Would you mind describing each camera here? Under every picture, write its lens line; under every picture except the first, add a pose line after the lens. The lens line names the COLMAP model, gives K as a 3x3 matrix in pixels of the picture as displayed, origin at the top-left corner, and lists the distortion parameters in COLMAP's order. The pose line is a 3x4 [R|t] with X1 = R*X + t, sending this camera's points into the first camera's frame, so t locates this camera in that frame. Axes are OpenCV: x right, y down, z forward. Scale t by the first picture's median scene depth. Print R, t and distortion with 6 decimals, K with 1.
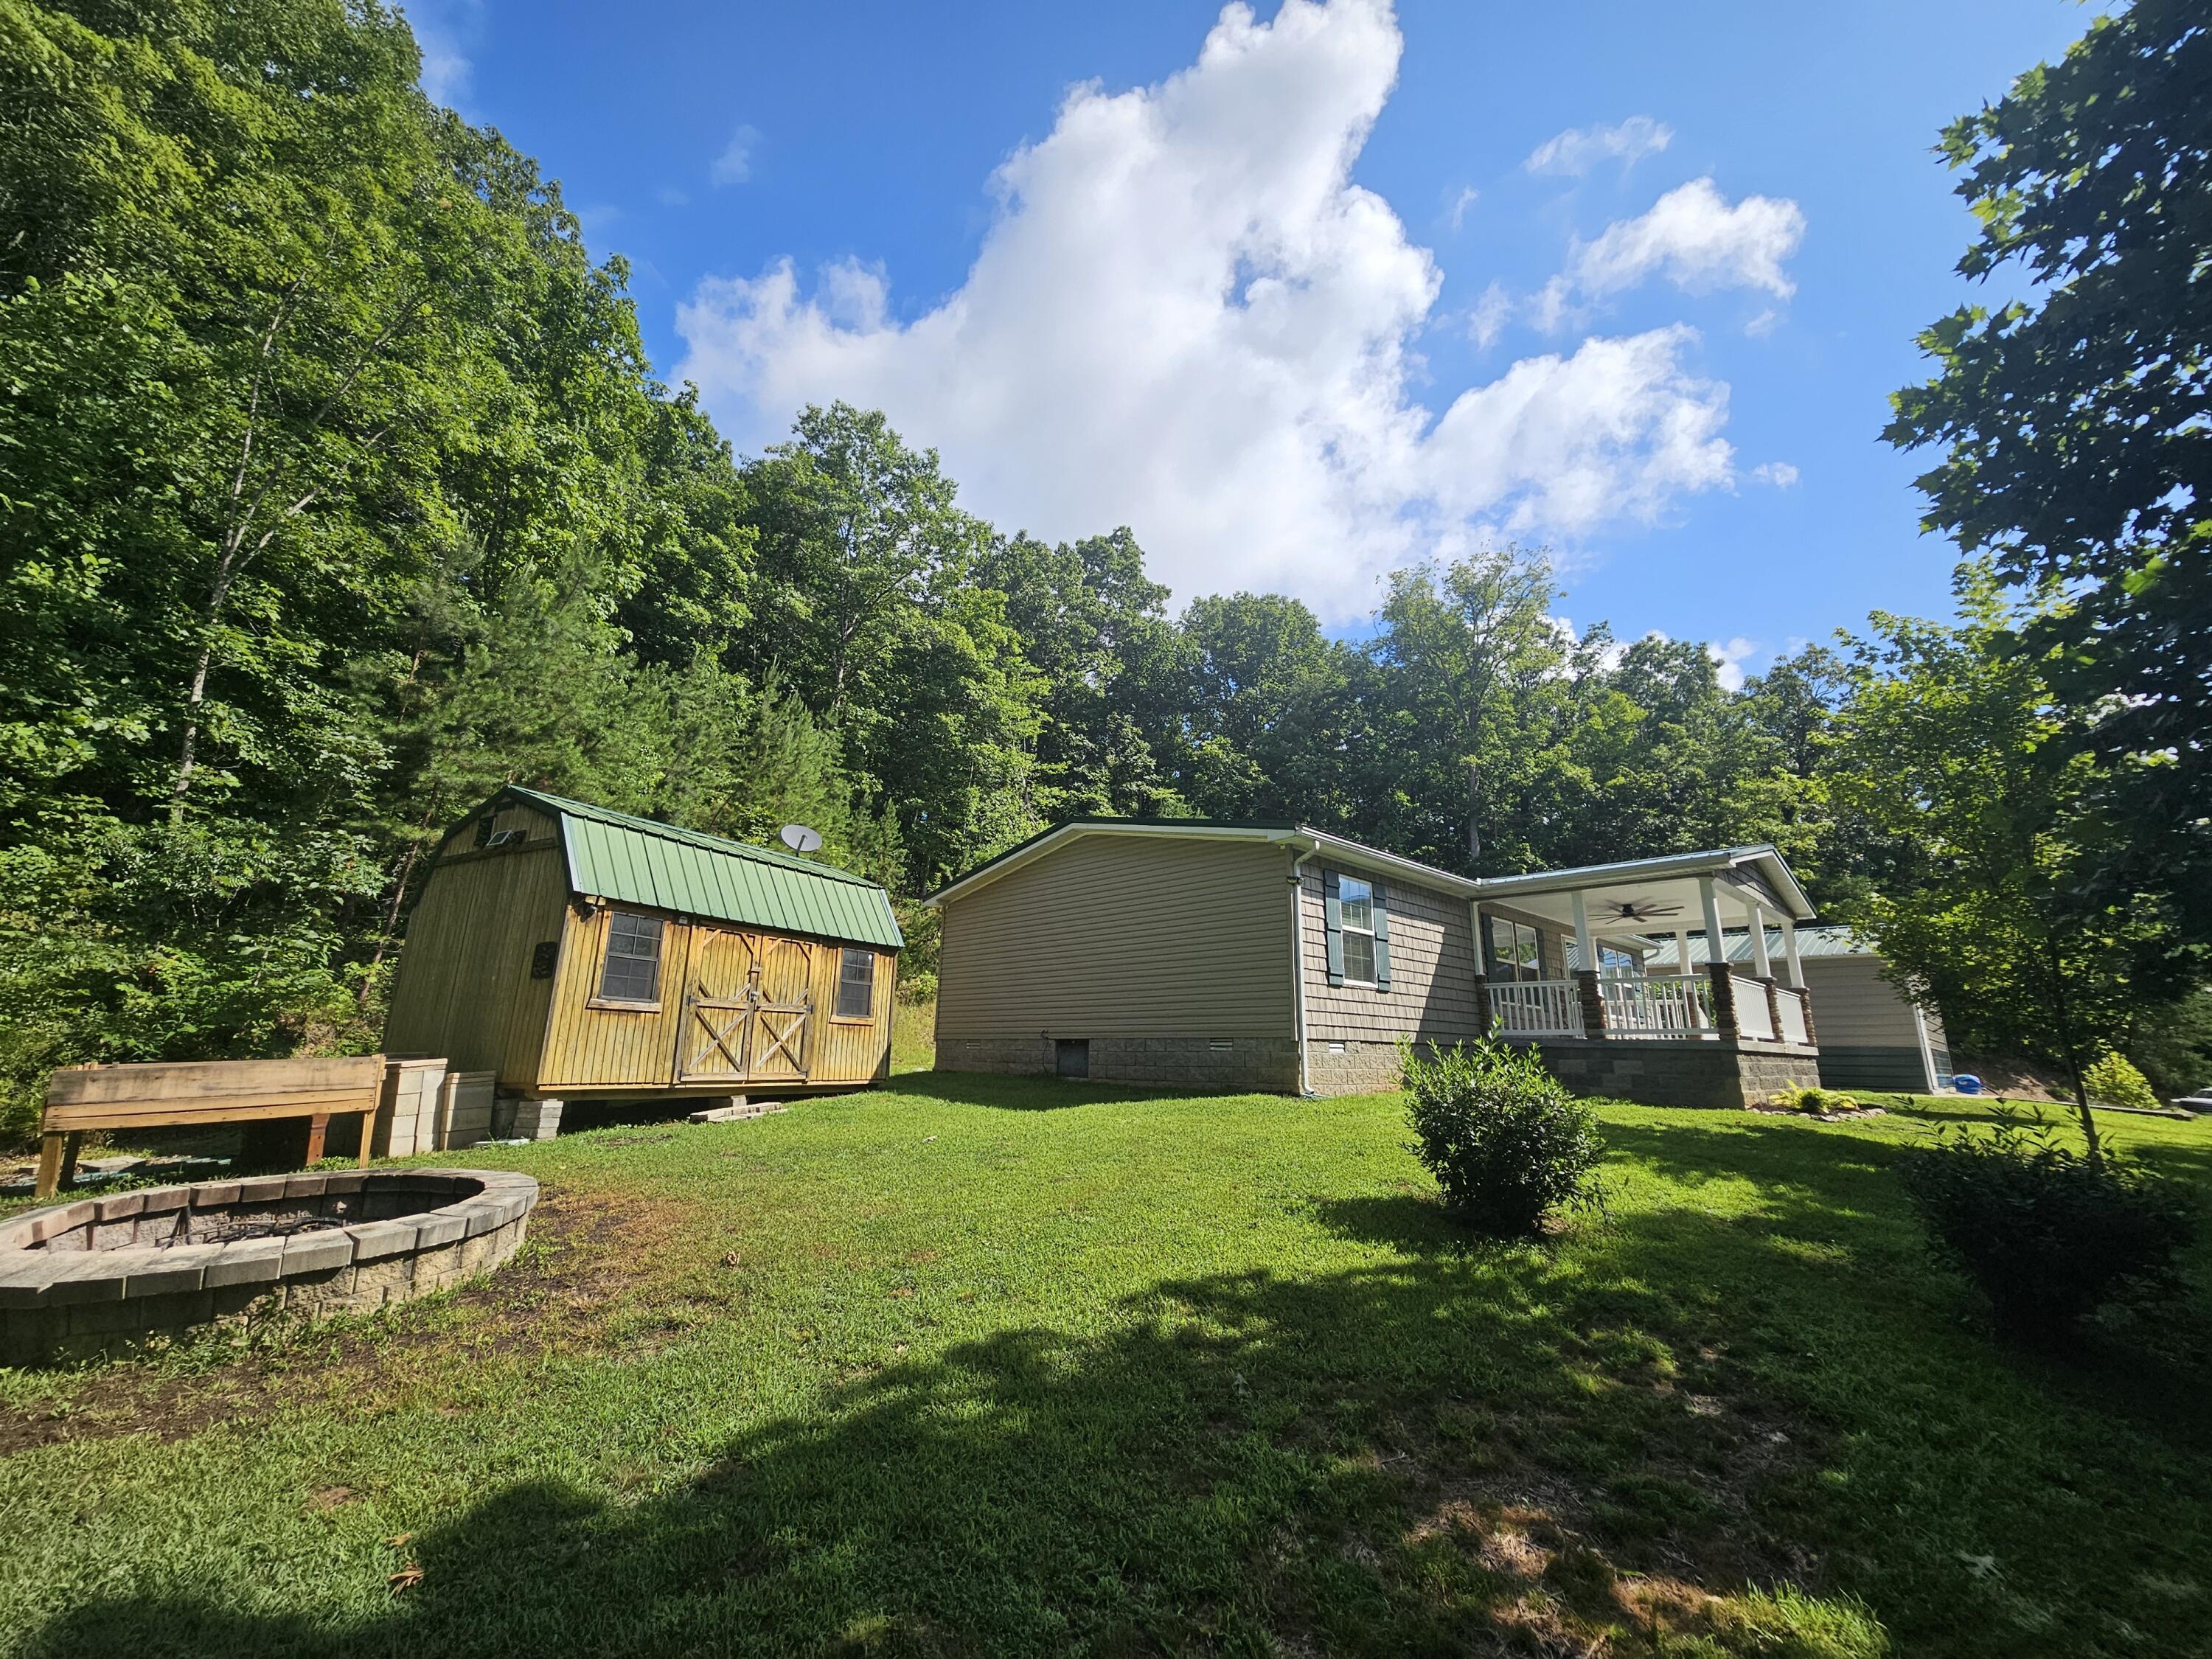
lens RADIAL K [[909.8, 0, 1113.3], [0, 909.8, 818.7], [0, 0, 1]] dist [-0.000541, 0.000340]
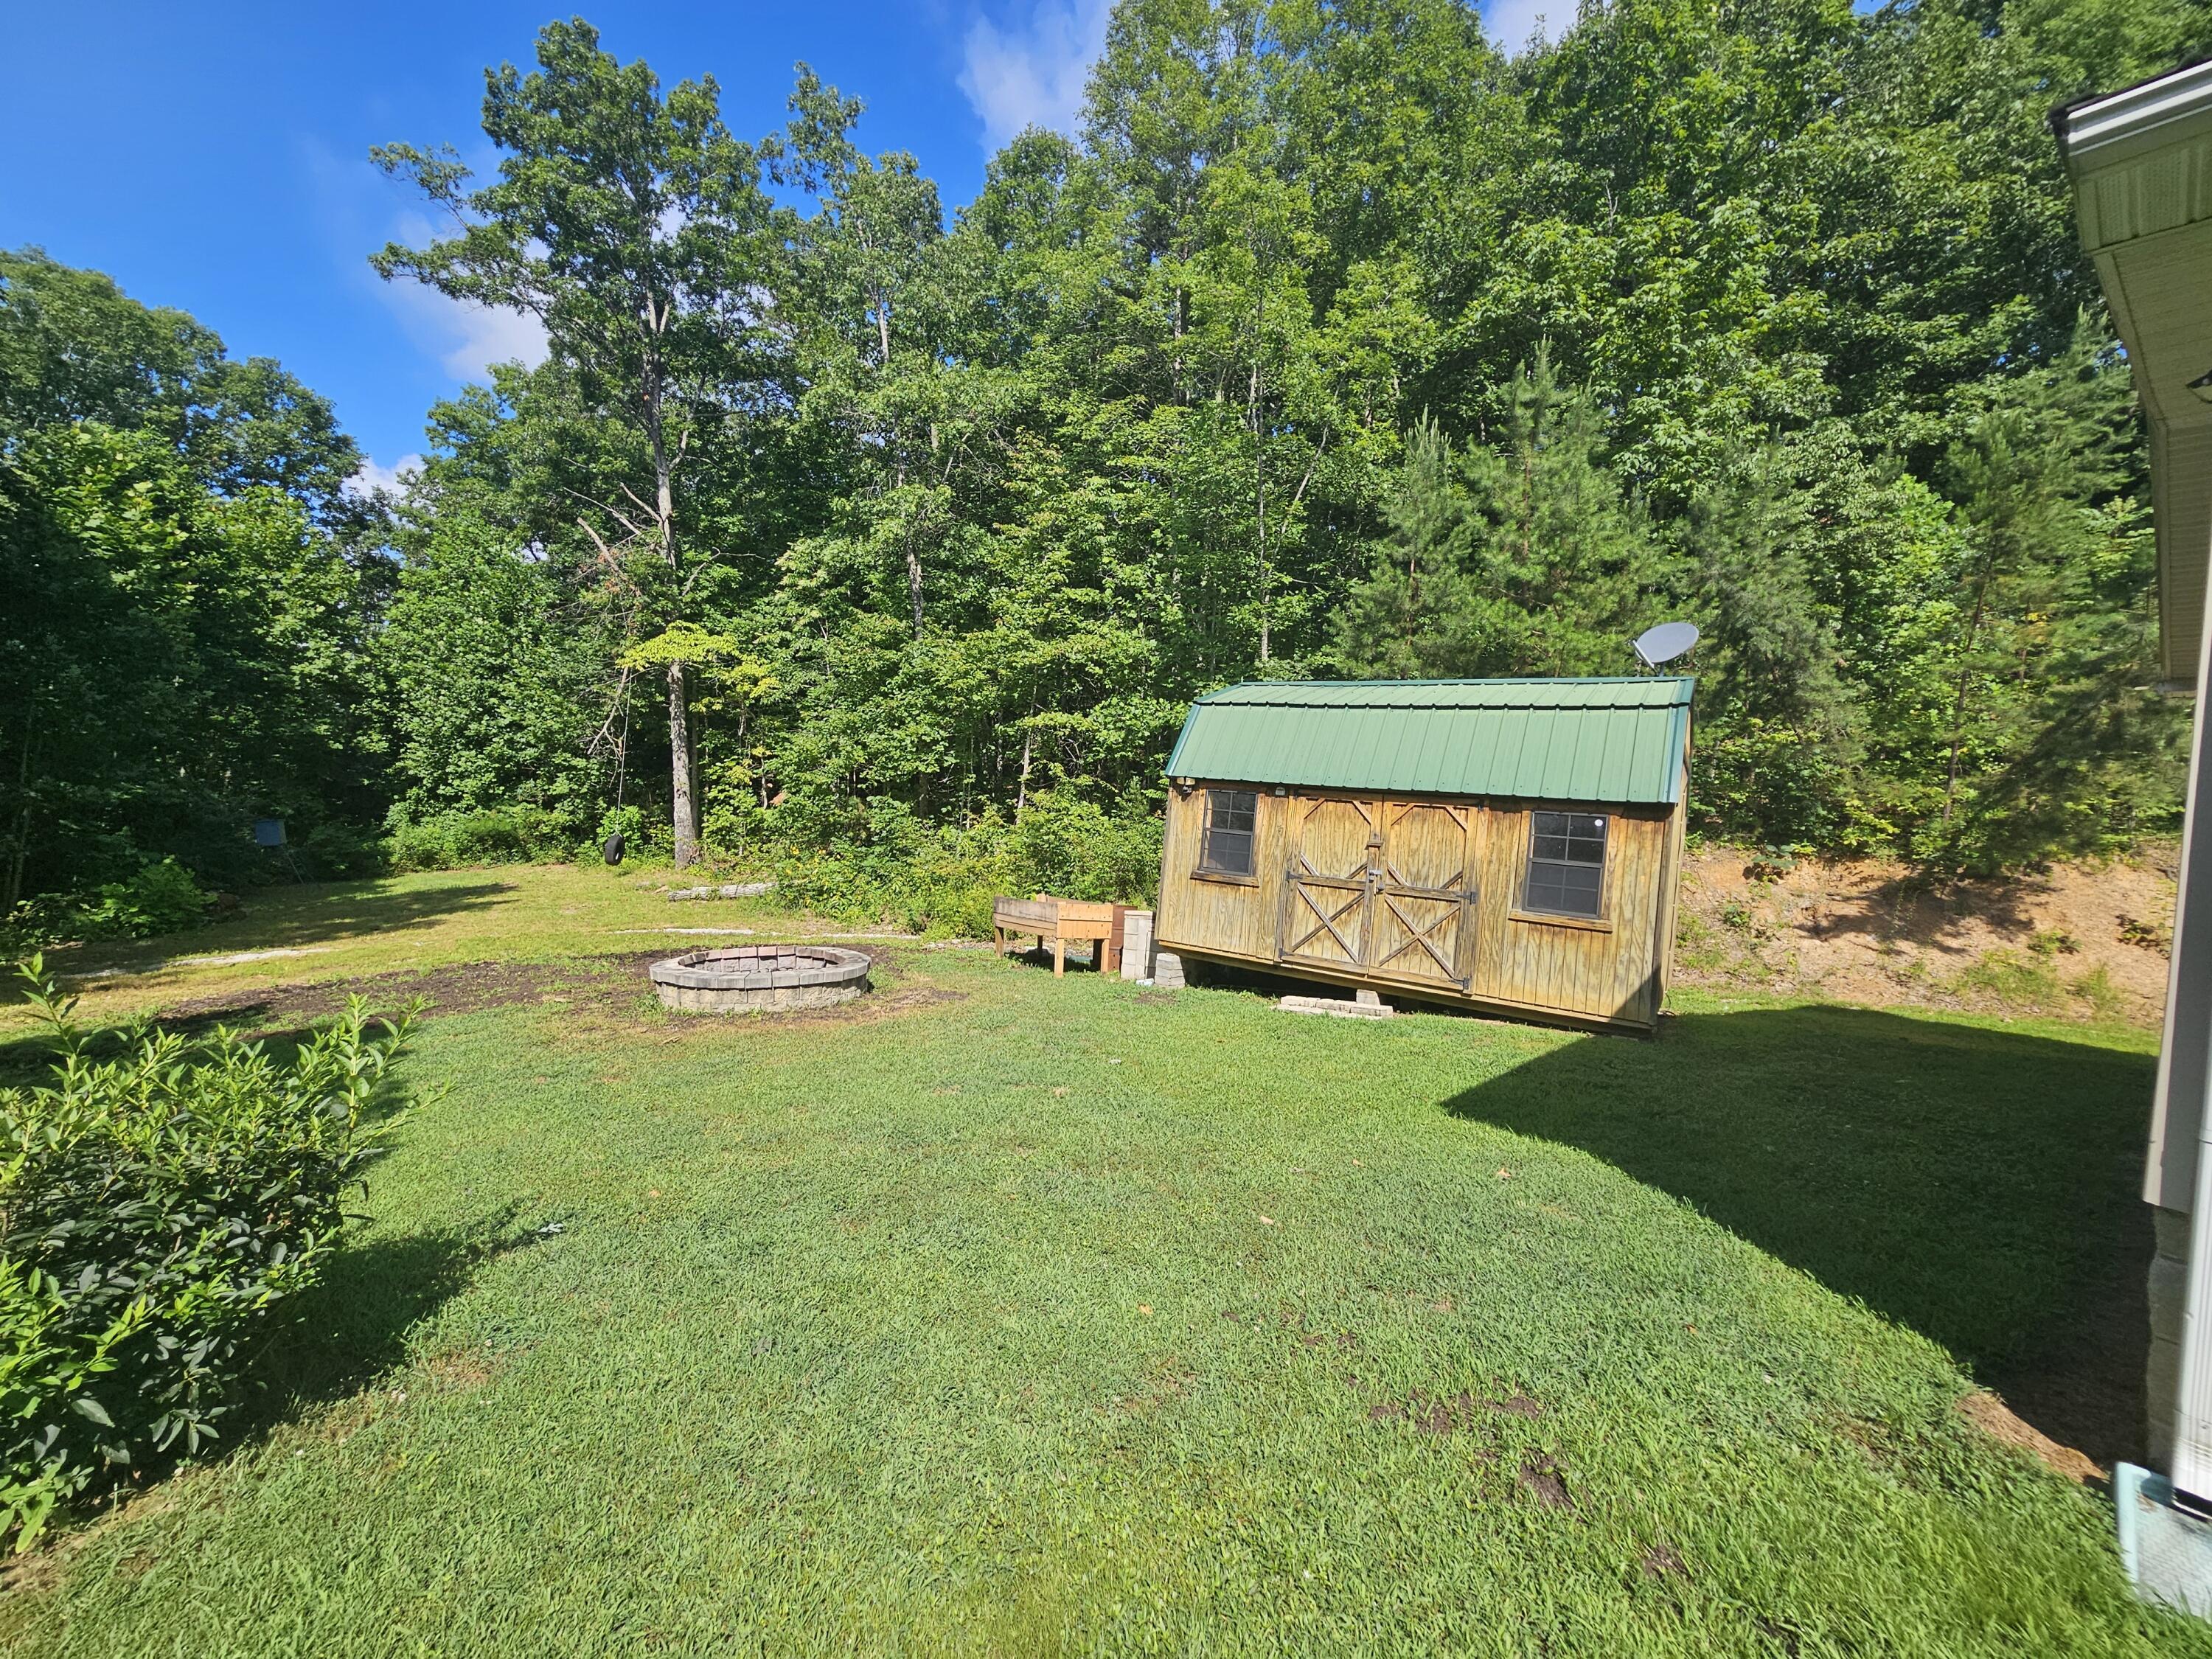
lens RADIAL K [[909.8, 0, 1113.3], [0, 909.8, 818.7], [0, 0, 1]] dist [-0.000541, 0.000340]
pose [[-0.091454, -0.012698, -0.995728, 0.468003], [0.175155, 0.984124, -0.028638, 0.134695], [0.980284, -0.177026, -0.087778, 0.899882]]
